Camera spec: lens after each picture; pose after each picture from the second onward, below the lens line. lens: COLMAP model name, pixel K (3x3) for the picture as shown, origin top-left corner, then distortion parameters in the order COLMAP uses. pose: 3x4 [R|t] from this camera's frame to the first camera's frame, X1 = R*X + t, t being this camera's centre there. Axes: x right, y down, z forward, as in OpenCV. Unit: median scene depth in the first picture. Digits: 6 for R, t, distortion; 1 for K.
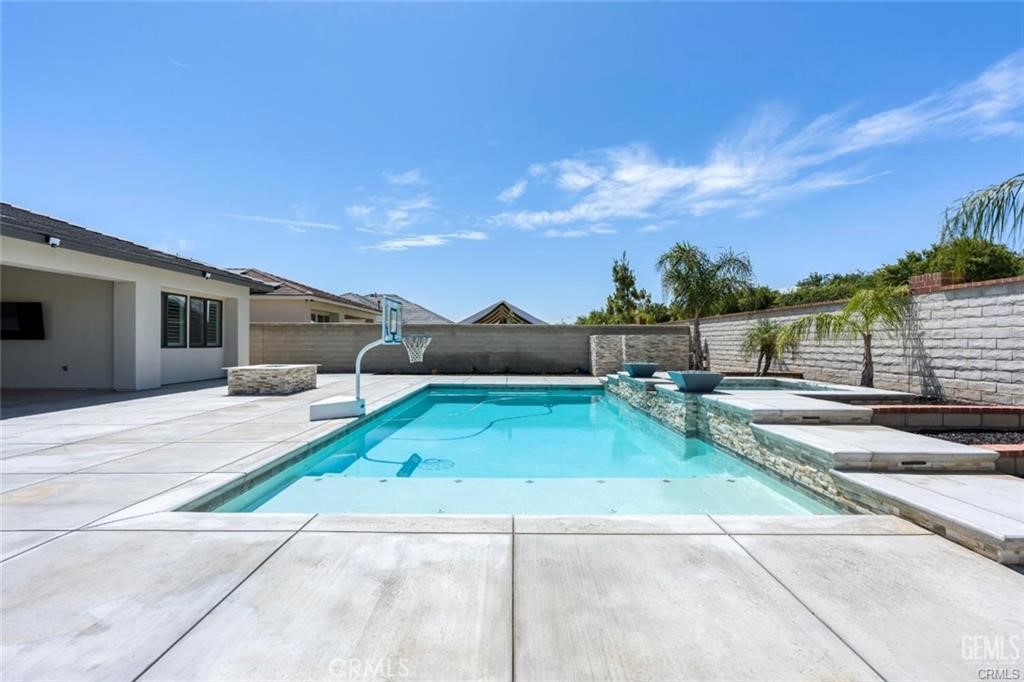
lens RADIAL K [[461.1, 0, 516.8], [0, 461.1, 341.3], [0, 0, 1]] dist [-0.012409, 0.002985]
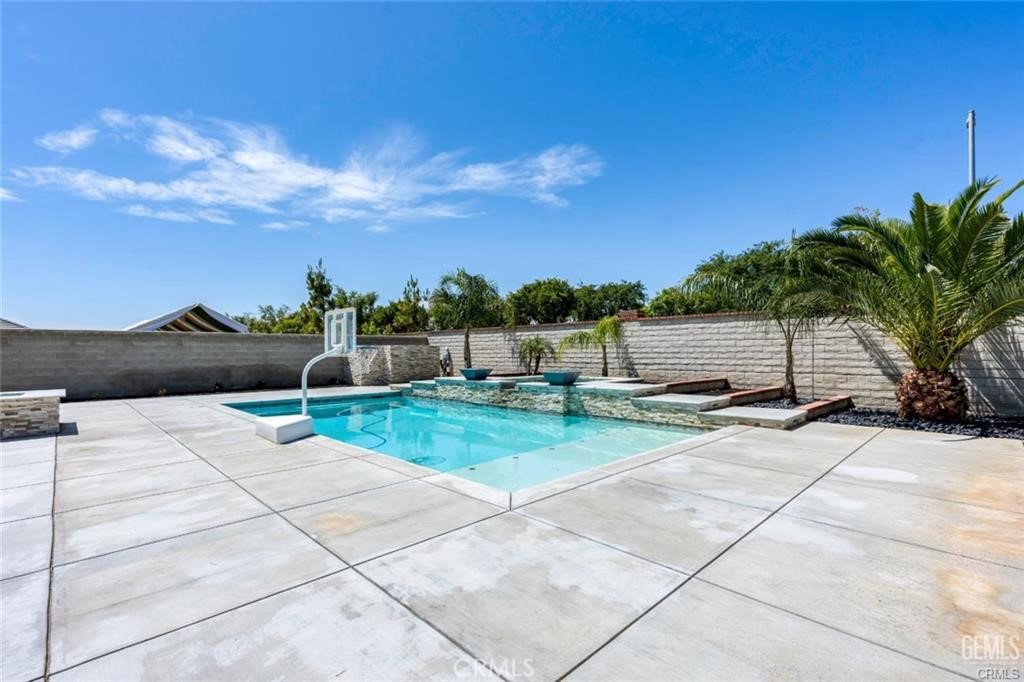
lens RADIAL K [[461.1, 0, 519.3], [0, 461.1, 394.3], [0, 0, 1]] dist [-0.012409, 0.002985]
pose [[0.715257, -0.075553, 0.694765, -0.152113], [0.009451, 0.995094, 0.098483, -0.001453], [-0.698797, -0.063874, 0.712462, 0.010419]]
